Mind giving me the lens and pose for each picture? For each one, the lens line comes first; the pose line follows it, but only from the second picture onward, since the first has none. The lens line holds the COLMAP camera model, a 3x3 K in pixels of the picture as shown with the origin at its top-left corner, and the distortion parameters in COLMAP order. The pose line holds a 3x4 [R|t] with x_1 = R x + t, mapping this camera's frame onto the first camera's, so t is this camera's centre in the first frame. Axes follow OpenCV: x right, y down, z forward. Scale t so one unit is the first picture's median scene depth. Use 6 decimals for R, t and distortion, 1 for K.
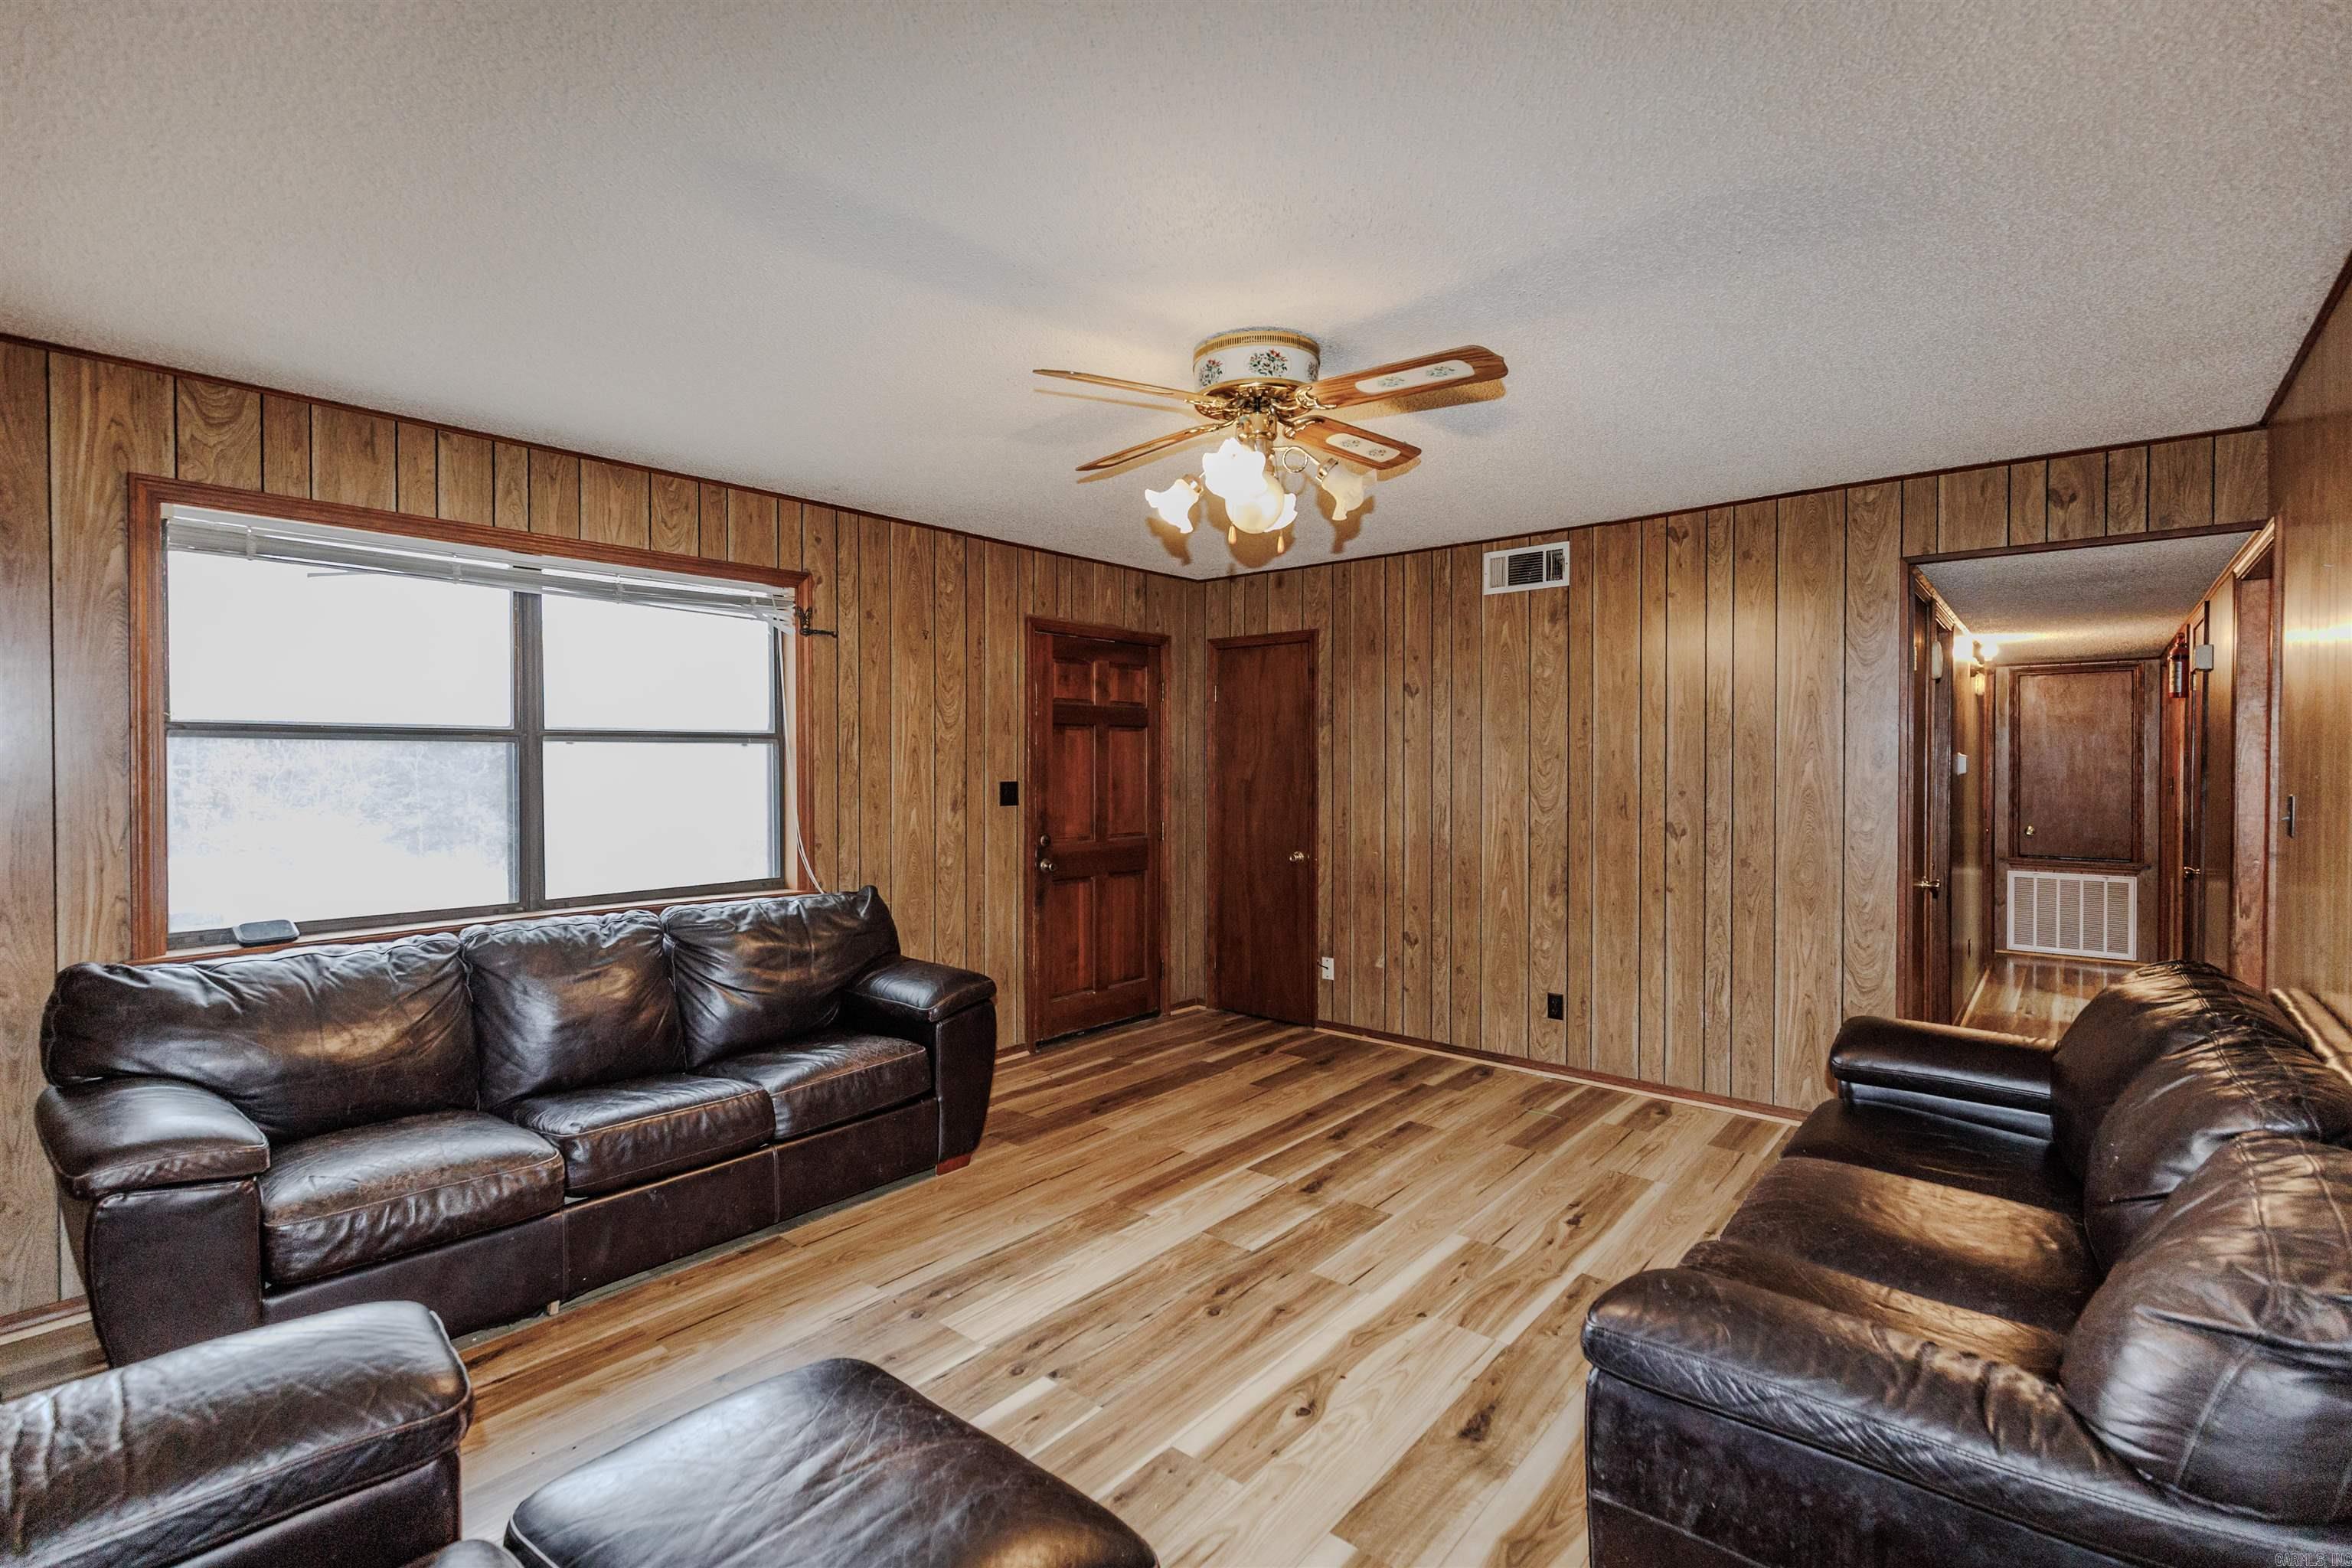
lens RADIAL K [[1069.5, 0, 1179.8], [0, 1069.5, 771.8], [0, 0, 1]] dist [0.000042, 0.000028]
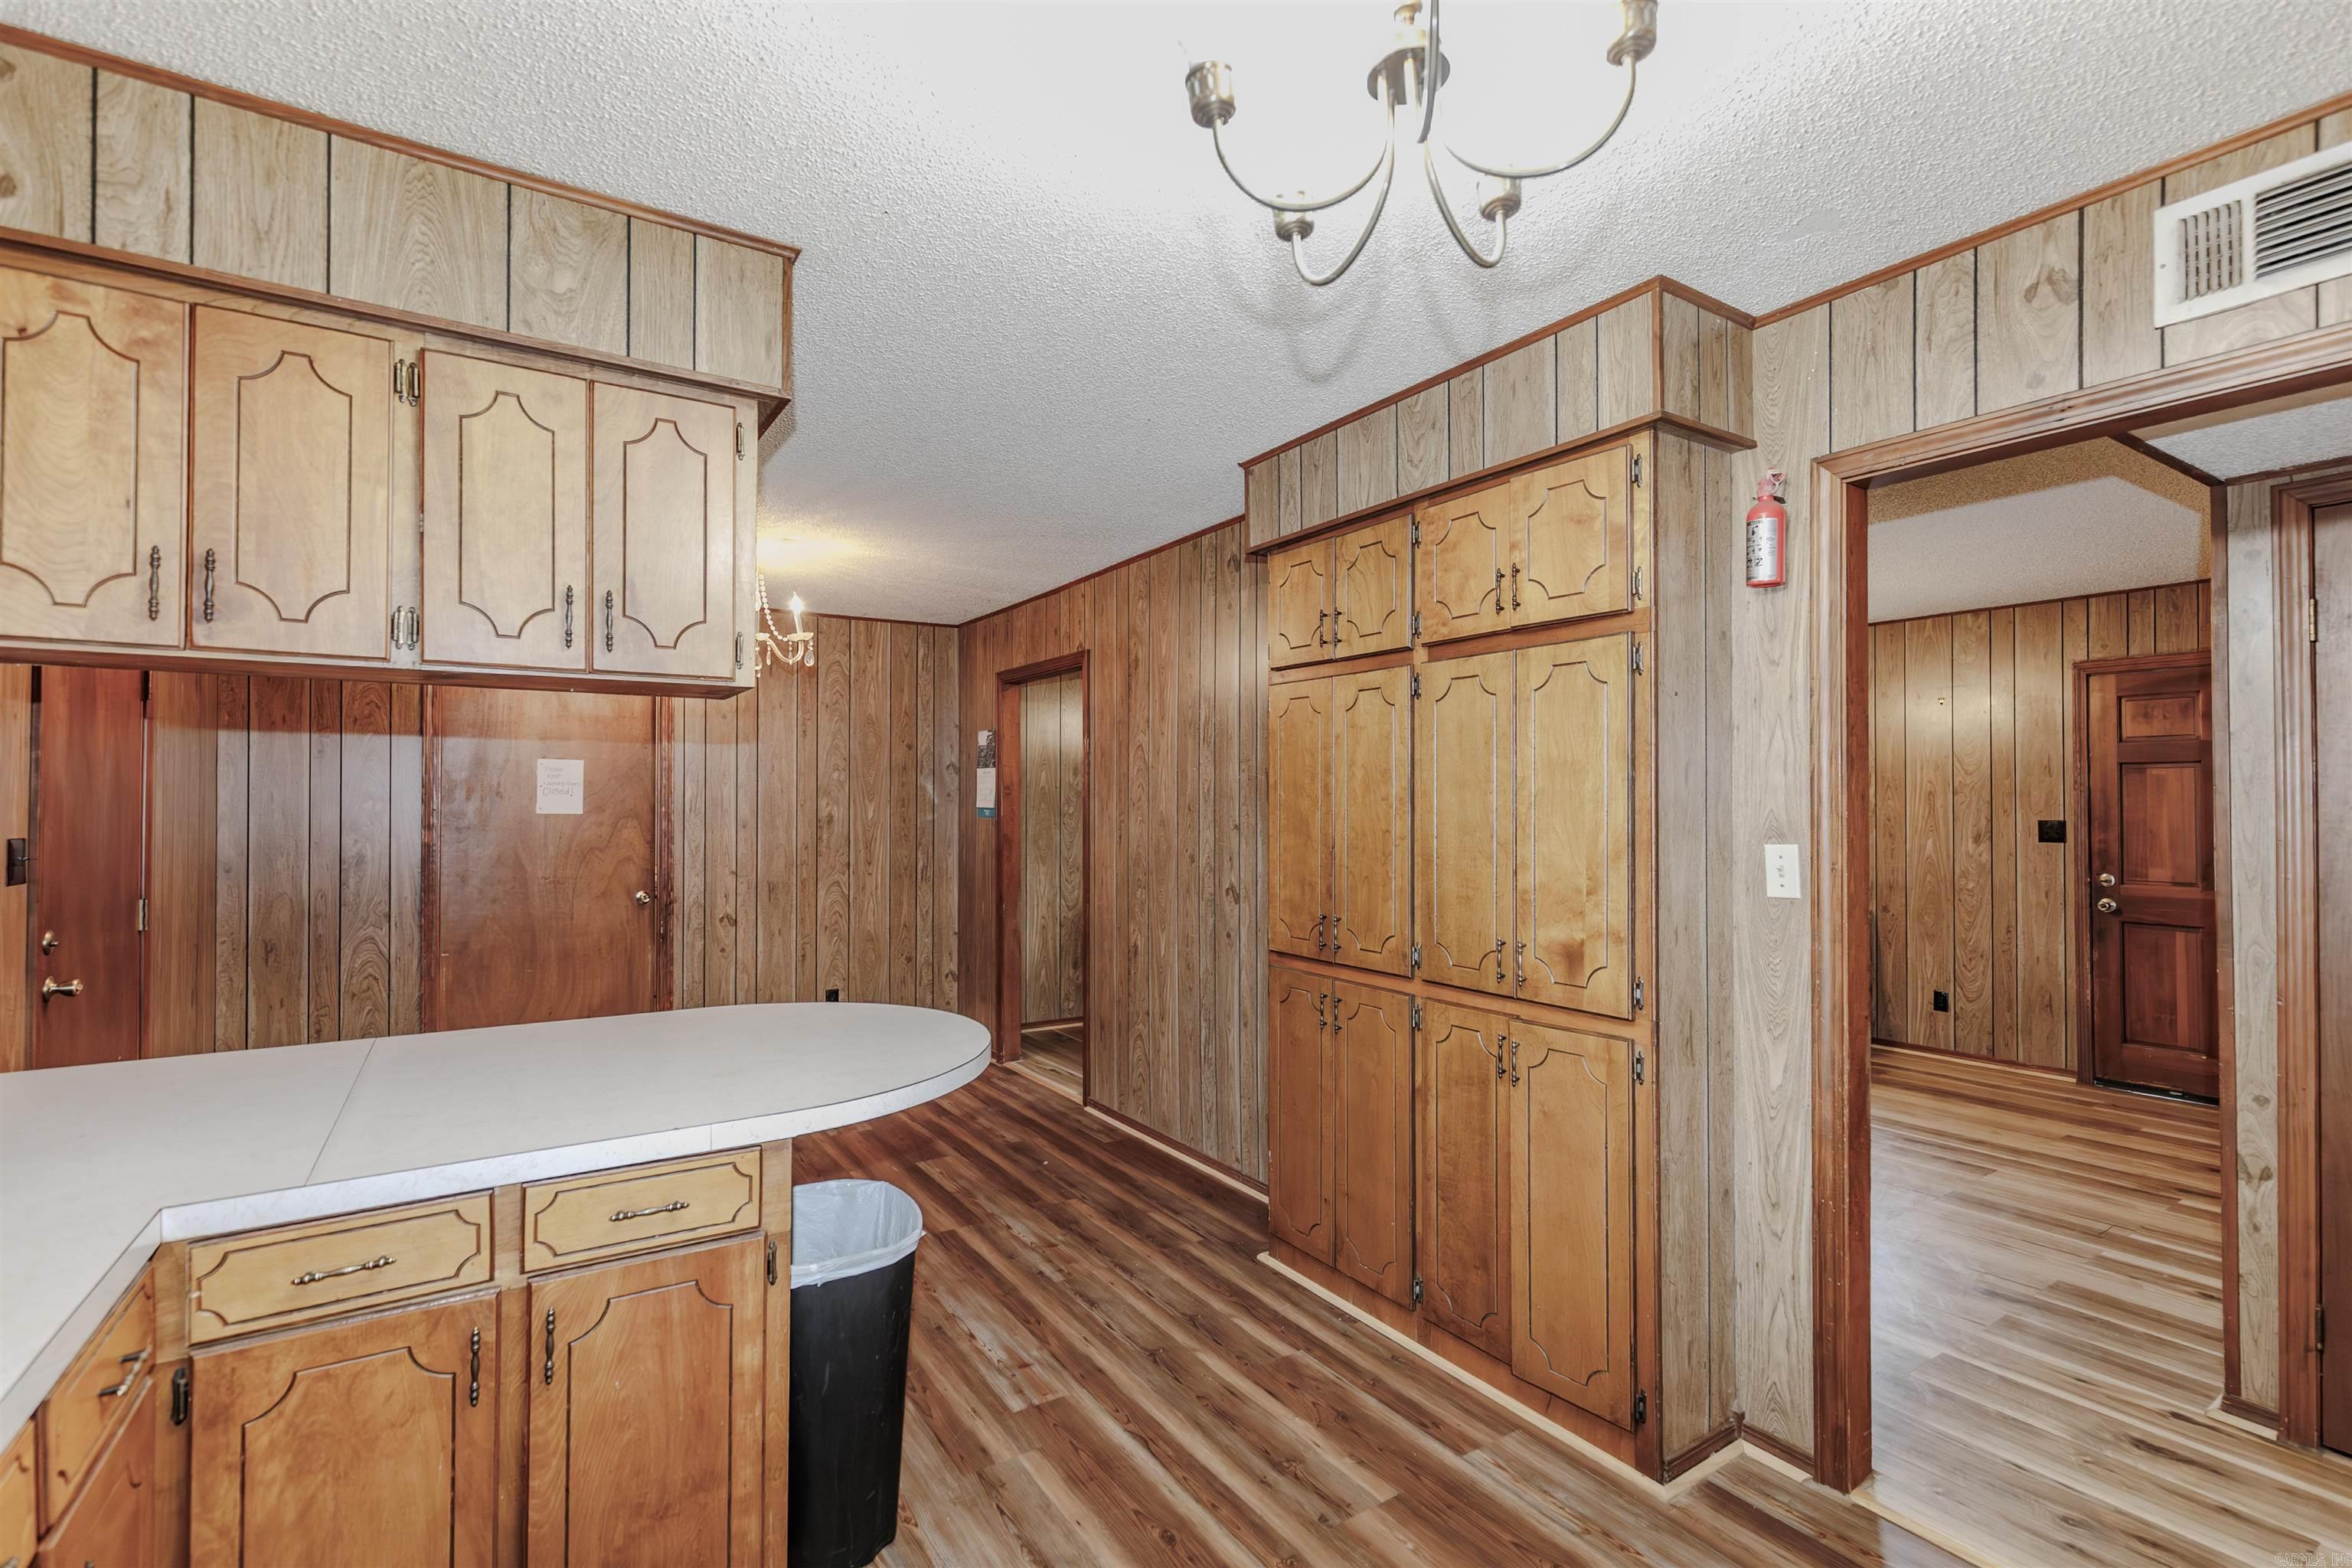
lens RADIAL K [[1053.8, 0, 1179.1], [0, 1053.8, 789.1], [0, 0, 1]] dist [0.001062, -0.000162]
pose [[-0.307594, -0.023034, -0.951239, 1.163923], [-0.017560, 0.999674, -0.018529, 0.013183], [0.951356, 0.011005, -0.307898, 0.508934]]
